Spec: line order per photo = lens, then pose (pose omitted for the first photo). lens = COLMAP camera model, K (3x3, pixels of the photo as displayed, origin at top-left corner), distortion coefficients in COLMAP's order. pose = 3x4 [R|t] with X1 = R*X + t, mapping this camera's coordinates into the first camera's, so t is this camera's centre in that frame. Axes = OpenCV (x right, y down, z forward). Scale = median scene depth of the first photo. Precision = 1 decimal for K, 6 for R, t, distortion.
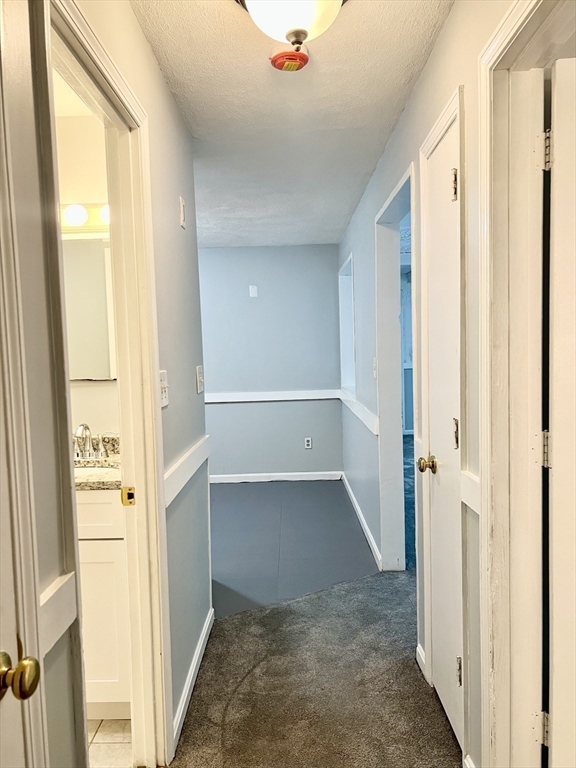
lens RADIAL K [[584.5, 0, 288.0], [0, 584.5, 384.0], [0, 0, 1]] dist [0.044163, -0.007665]
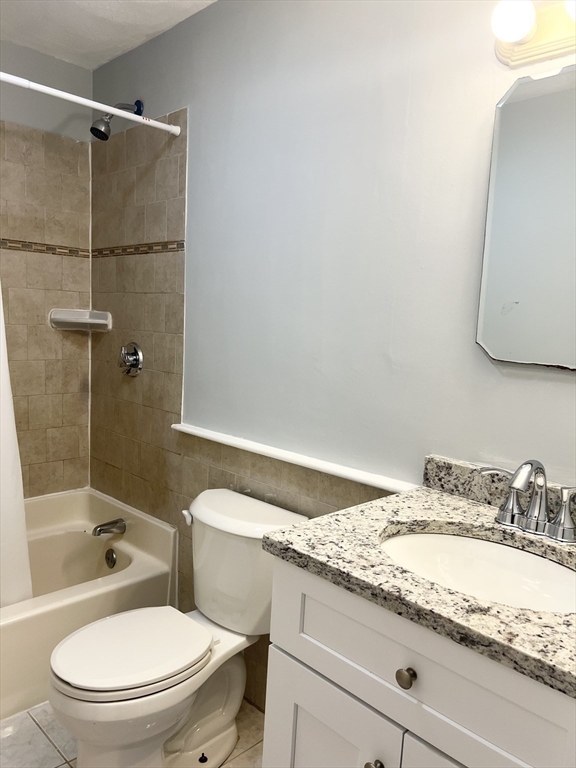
lens RADIAL K [[584.5, 0, 288.0], [0, 584.5, 384.0], [0, 0, 1]] dist [0.044163, -0.007665]
pose [[0.708961, 0.141998, -0.690804, -0.170698], [-0.124197, 0.989350, 0.075903, -0.002997], [0.694226, 0.031983, 0.719046, 0.523889]]
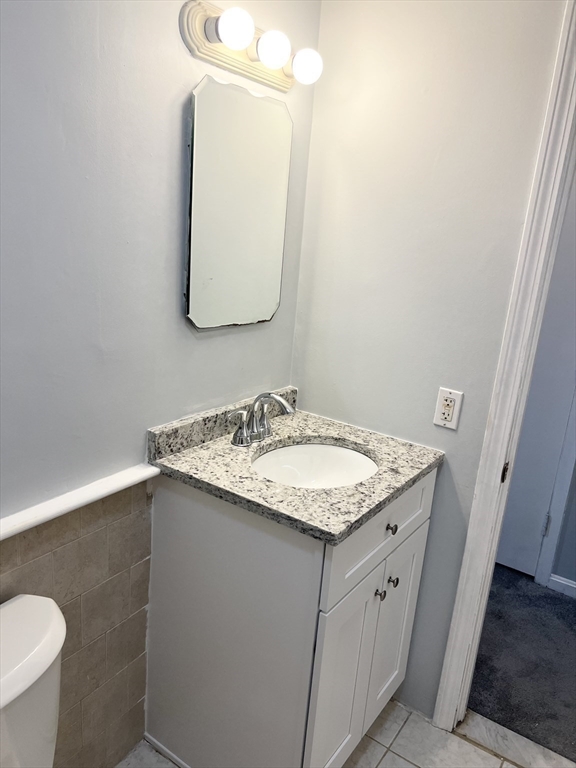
lens RADIAL K [[584.5, 0, 288.0], [0, 584.5, 384.0], [0, 0, 1]] dist [0.044163, -0.007665]
pose [[0.549780, -0.148927, 0.821927, -0.894923], [-0.032215, 0.979466, 0.199020, -0.078049], [-0.834688, -0.135896, 0.533693, 0.620350]]
